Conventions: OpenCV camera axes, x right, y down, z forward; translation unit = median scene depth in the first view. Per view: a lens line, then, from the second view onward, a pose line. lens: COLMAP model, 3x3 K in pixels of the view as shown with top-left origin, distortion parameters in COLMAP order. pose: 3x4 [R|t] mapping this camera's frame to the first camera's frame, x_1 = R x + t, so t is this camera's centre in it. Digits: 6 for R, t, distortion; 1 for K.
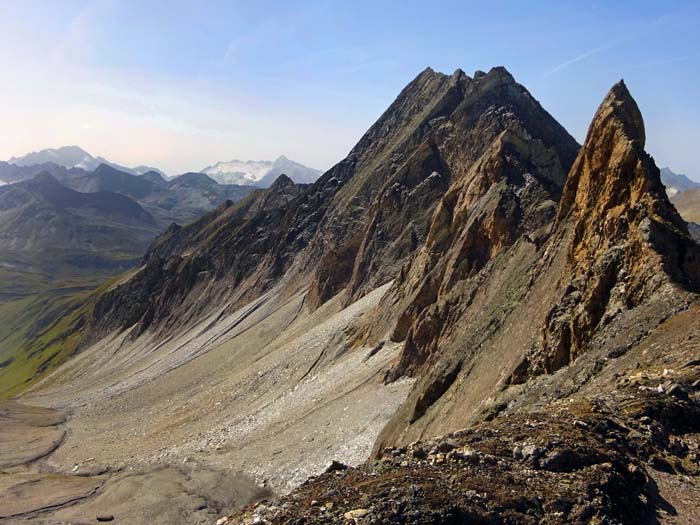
lens RADIAL K [[525.5, 0, 351.5], [0, 525.5, 262.7], [0, 0, 1]] dist [0.022140, 0.007645]
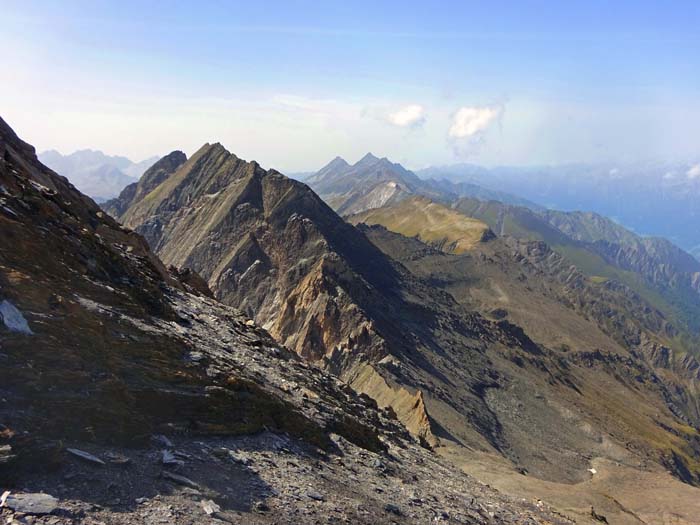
lens RADIAL K [[575.2, 0, 350.8], [0, 575.2, 264.6], [0, 0, 1]] dist [0.060317, 0.008288]
pose [[0.892163, -0.087356, 0.443187, -0.238740], [0.078951, 0.996176, 0.037421, -0.160403], [-0.444761, 0.001605, 0.895648, -0.368087]]
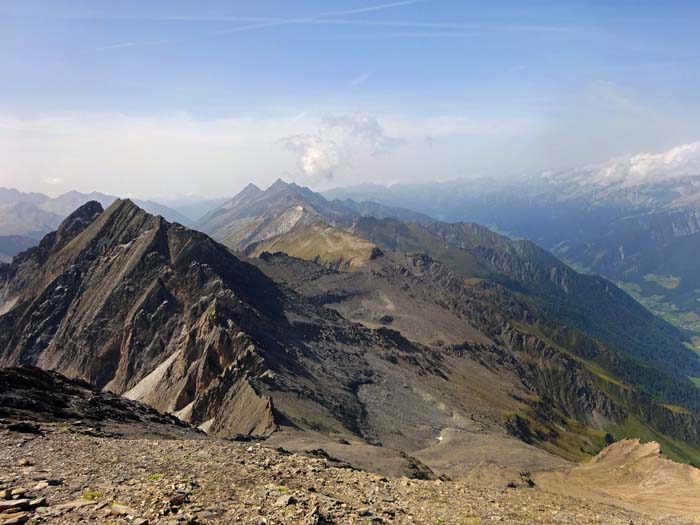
lens RADIAL K [[525.5, 0, 350.3], [0, 525.5, 264.0], [0, 0, 1]] dist [0.022140, 0.007645]
pose [[0.807701, -0.135552, 0.573798, -0.257633], [0.144792, 0.989013, 0.029826, -0.204475], [-0.571537, 0.058991, 0.818454, -0.583873]]
